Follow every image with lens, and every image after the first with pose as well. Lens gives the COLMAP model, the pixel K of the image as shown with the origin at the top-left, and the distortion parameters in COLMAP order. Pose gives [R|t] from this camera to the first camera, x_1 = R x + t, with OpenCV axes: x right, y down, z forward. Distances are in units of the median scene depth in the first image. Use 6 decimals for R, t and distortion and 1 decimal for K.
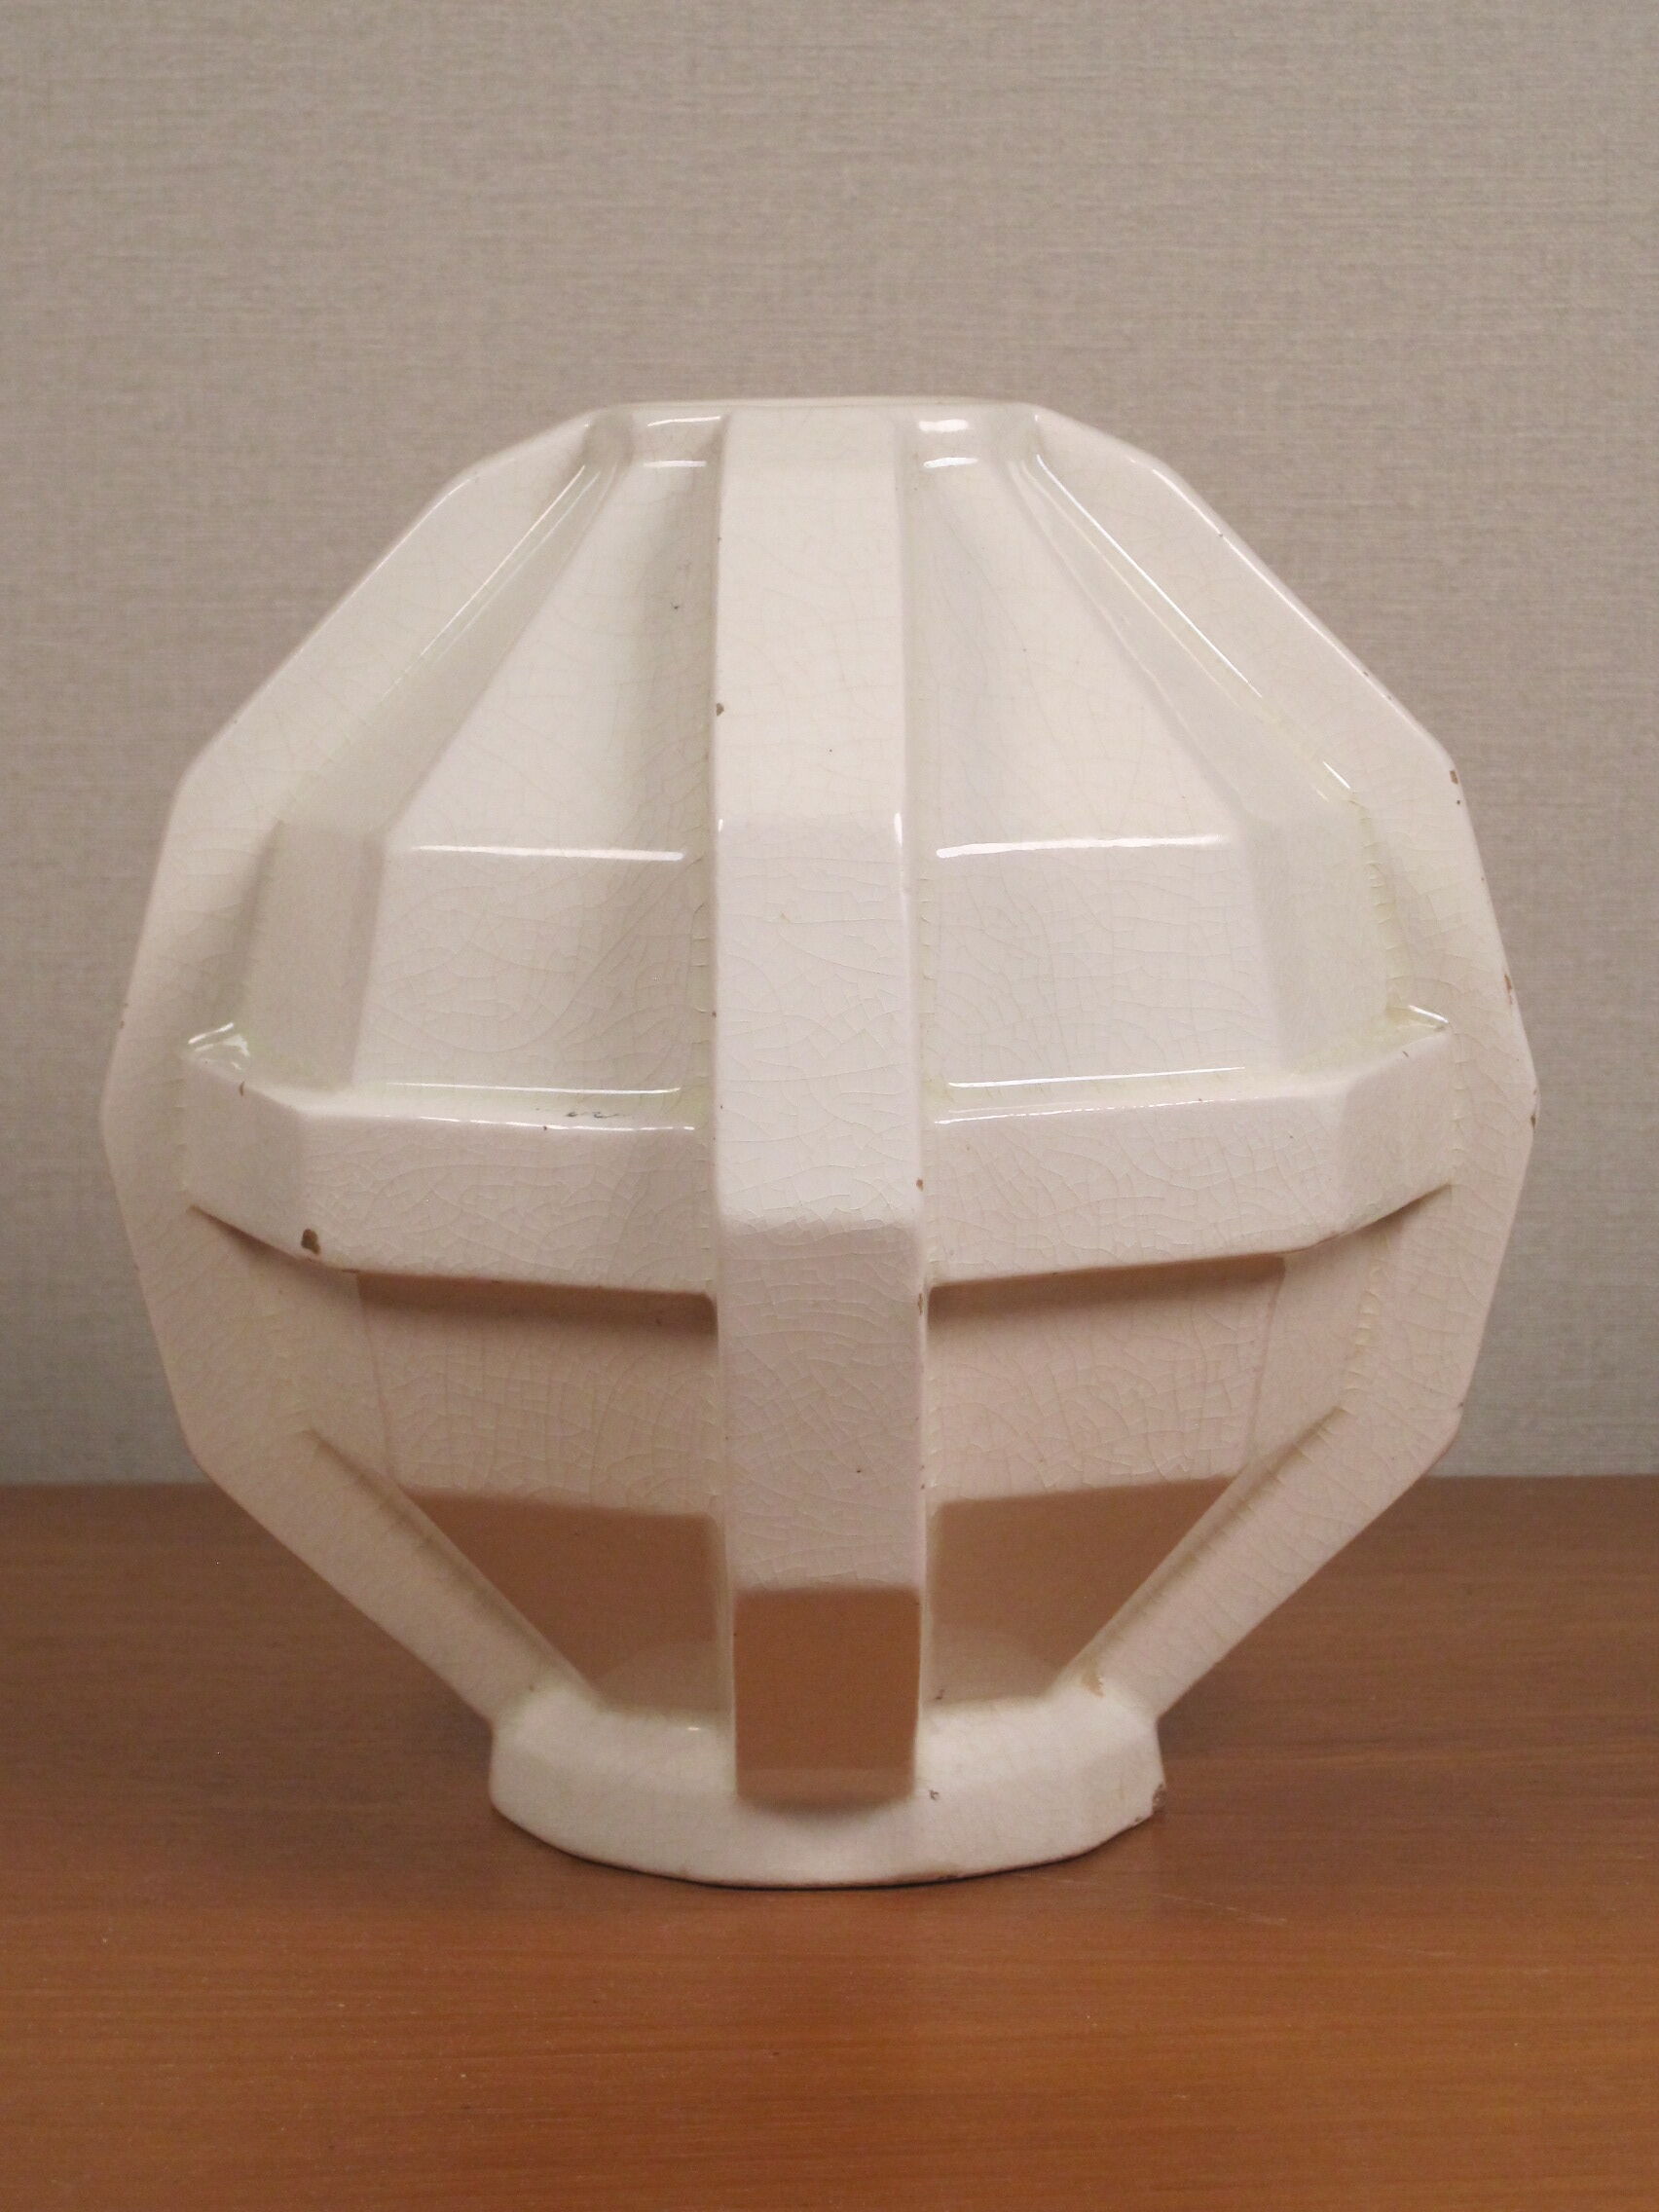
lens RADIAL K [[4850.2, 0, 832.3], [0, 4850.2, 1114.4], [0, 0, 1]] dist [-0.082971, 0.000000]
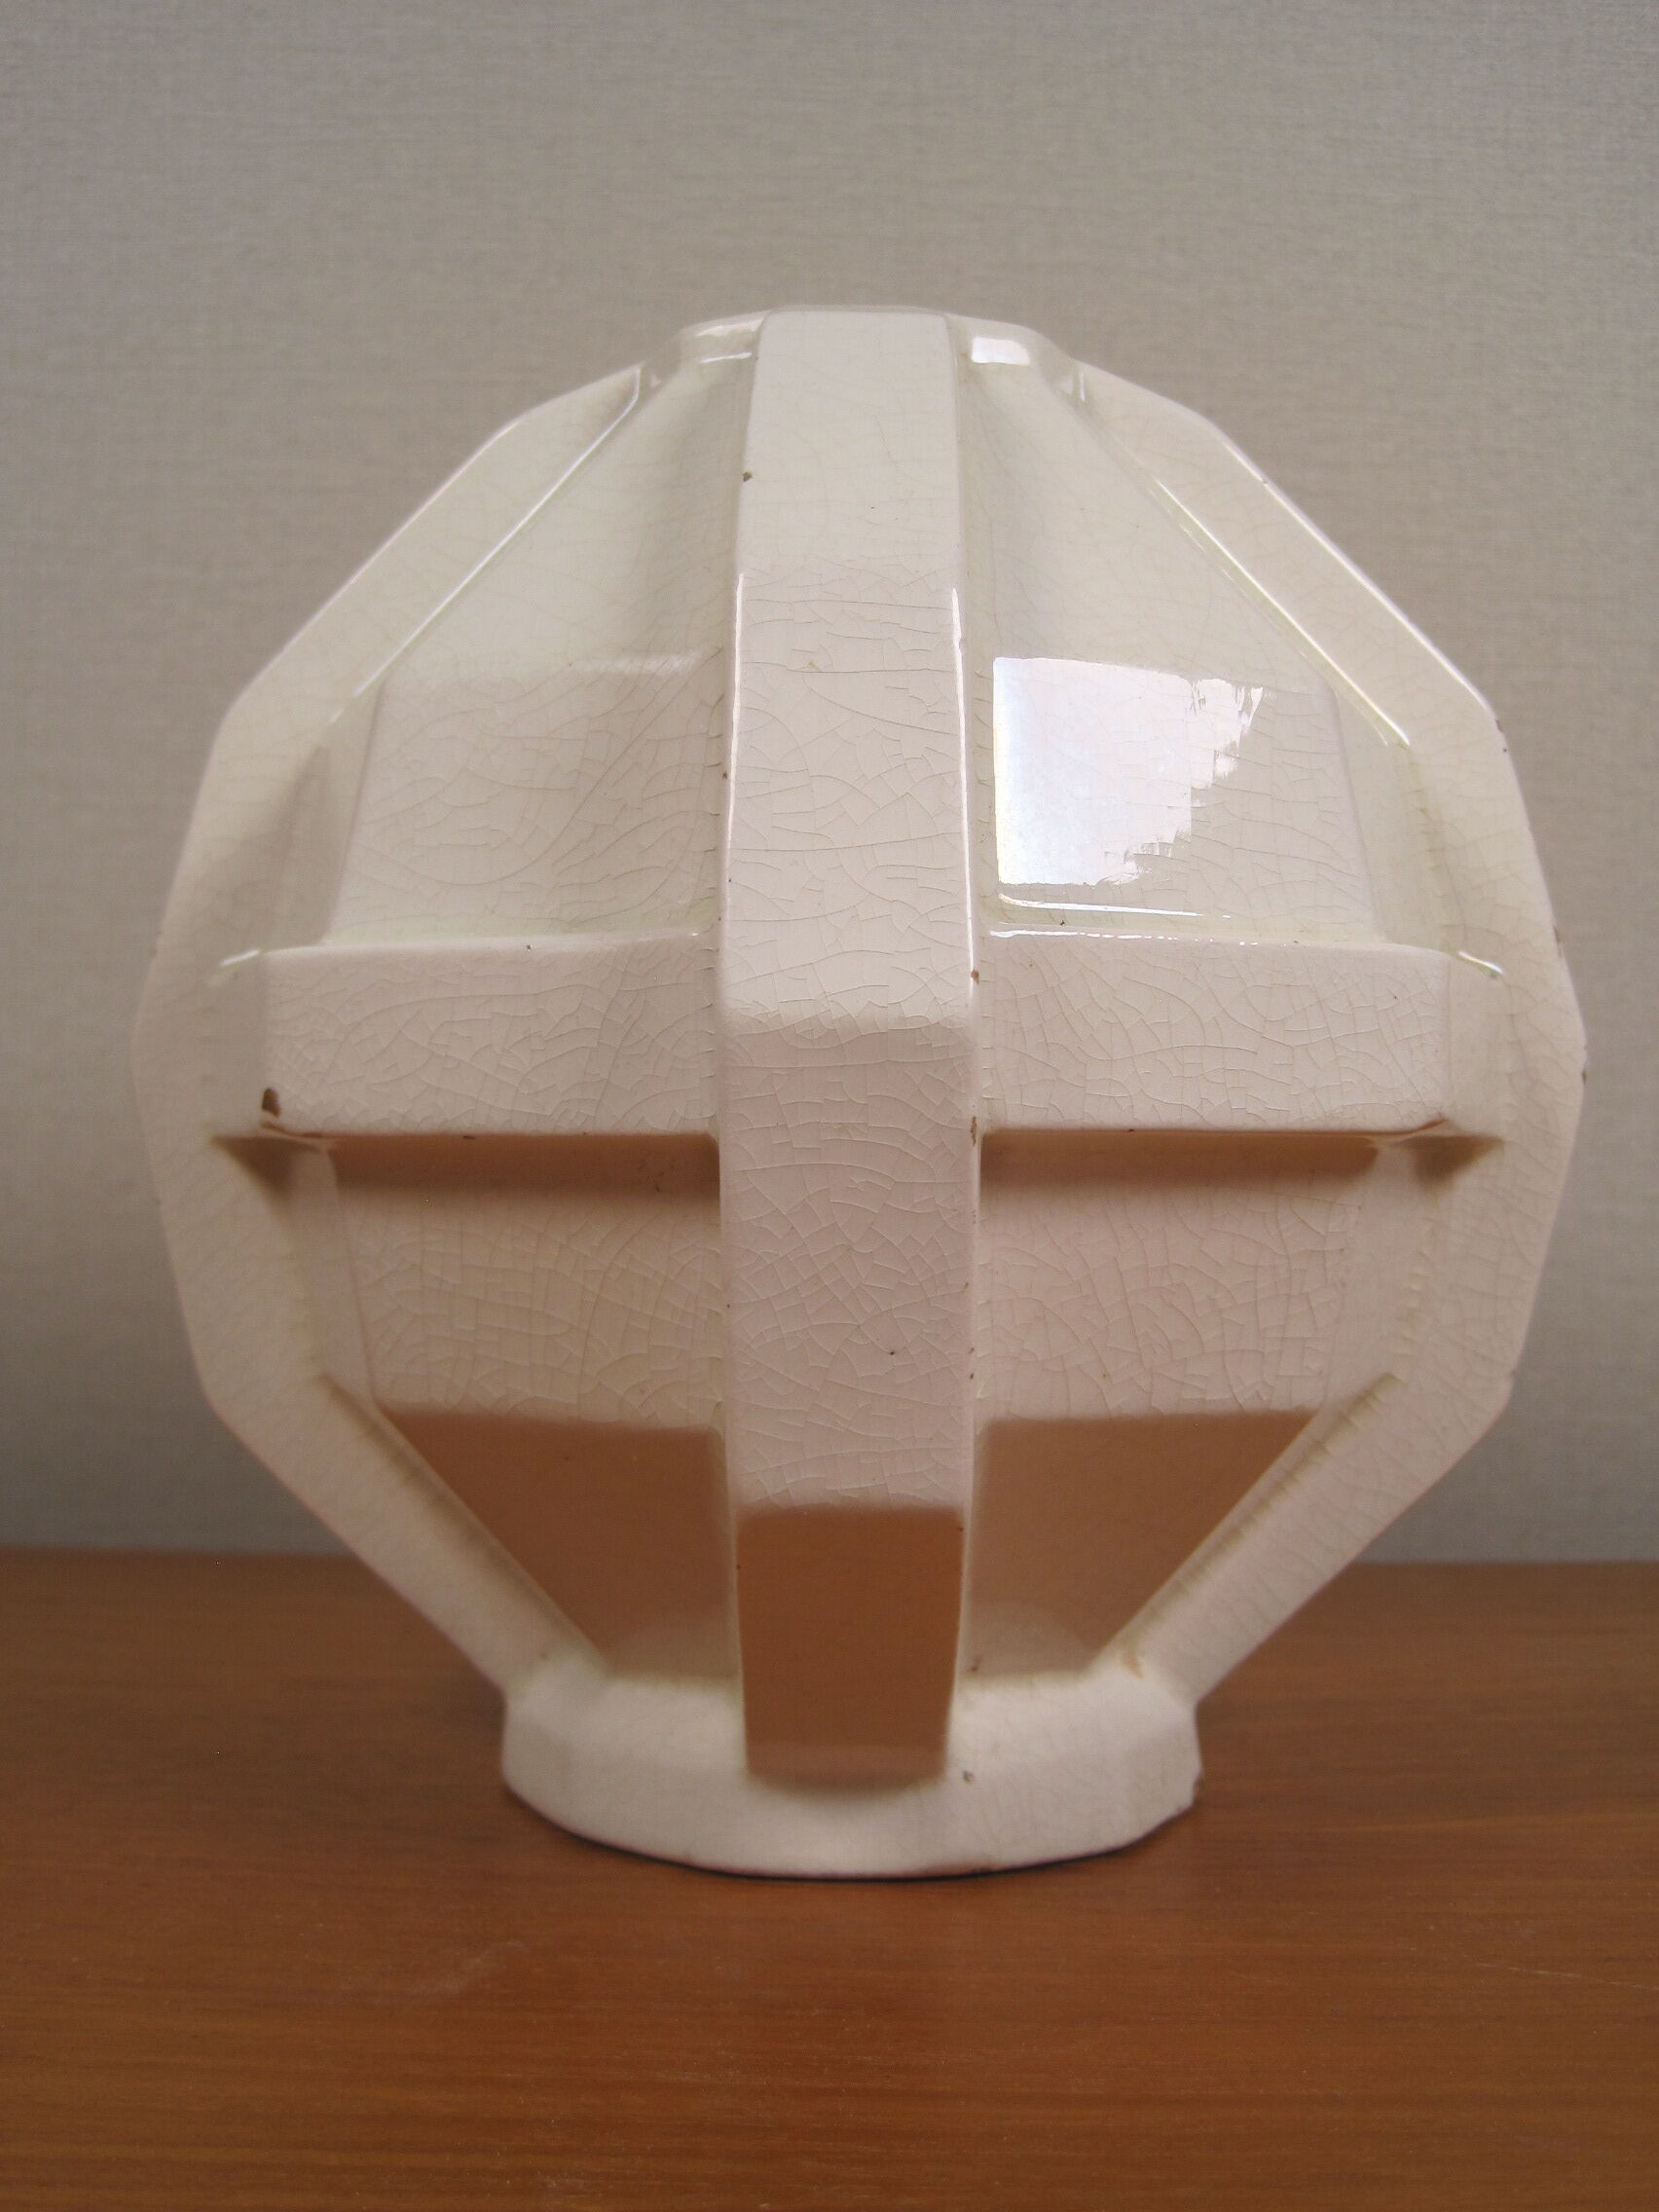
lens RADIAL K [[2228.8, 0, 839.4], [0, 2228.8, 1087.2], [0, 0, 1]] dist [-0.129218, 0.000000]
pose [[0.999663, 0.017645, -0.019033, 0.002645], [-0.020749, 0.983864, -0.177711, 0.085757], [0.015590, 0.178046, 0.983899, 0.563368]]
